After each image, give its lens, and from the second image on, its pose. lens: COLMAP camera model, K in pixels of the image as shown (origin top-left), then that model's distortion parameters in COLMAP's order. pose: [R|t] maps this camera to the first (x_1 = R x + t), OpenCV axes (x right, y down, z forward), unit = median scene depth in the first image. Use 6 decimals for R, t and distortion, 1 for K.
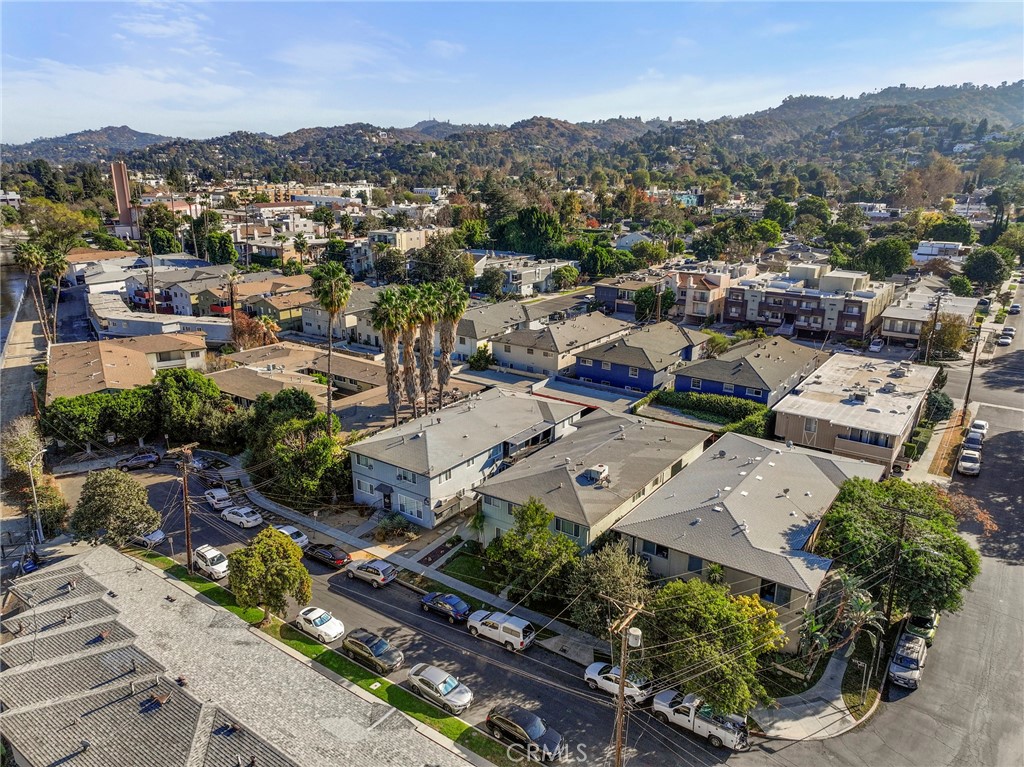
lens RADIAL K [[719.2, 0, 516.0], [0, 719.2, 380.9], [0, 0, 1]] dist [-0.002330, 0.016853]
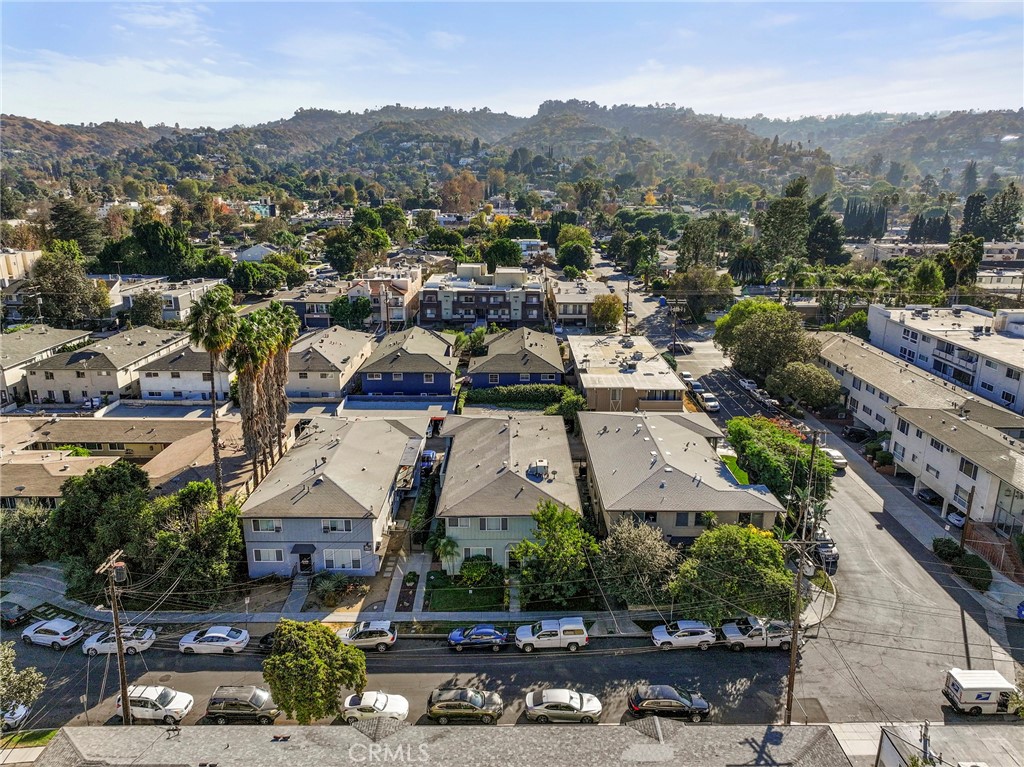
lens RADIAL K [[719.2, 0, 516.5], [0, 719.2, 382.1], [0, 0, 1]] dist [-0.002330, 0.016853]
pose [[0.808415, -0.160333, 0.566355, -0.307134], [0.166763, 0.985150, 0.040855, -0.027134], [-0.564496, 0.061420, 0.823148, 0.100100]]
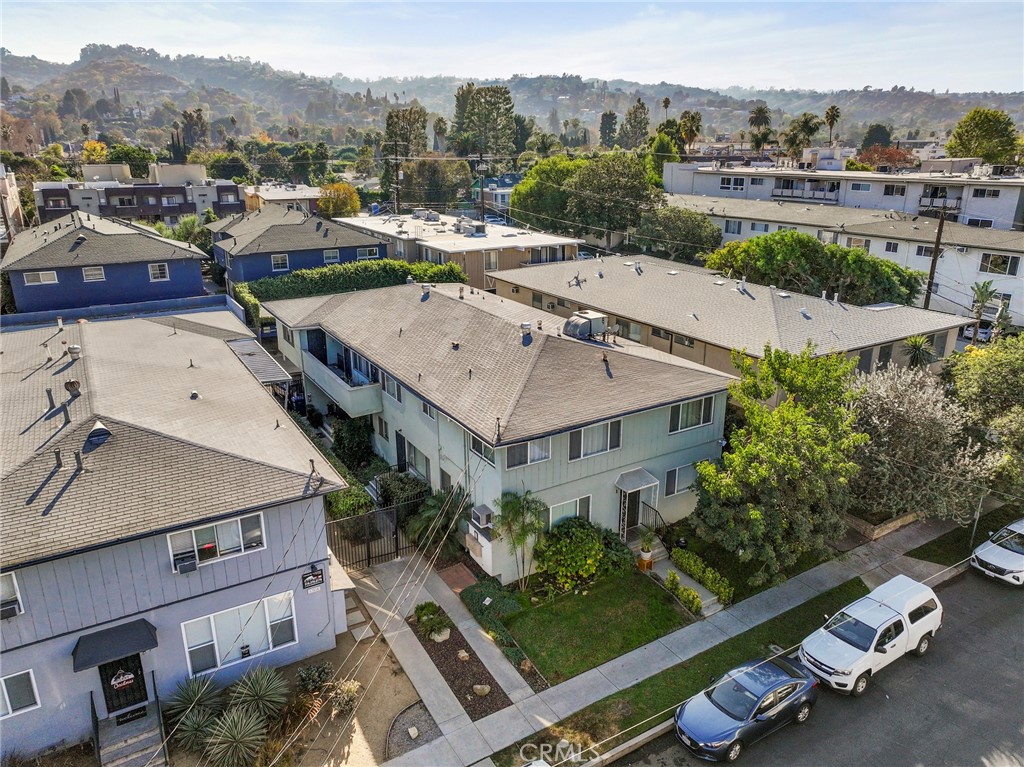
lens RADIAL K [[719.2, 0, 515.5], [0, 719.2, 382.3], [0, 0, 1]] dist [-0.002330, 0.016853]
pose [[0.389672, -0.291214, 0.873699, -0.235925], [0.266298, 0.943793, 0.195808, 0.032596], [-0.881613, 0.156364, 0.445319, 0.523256]]
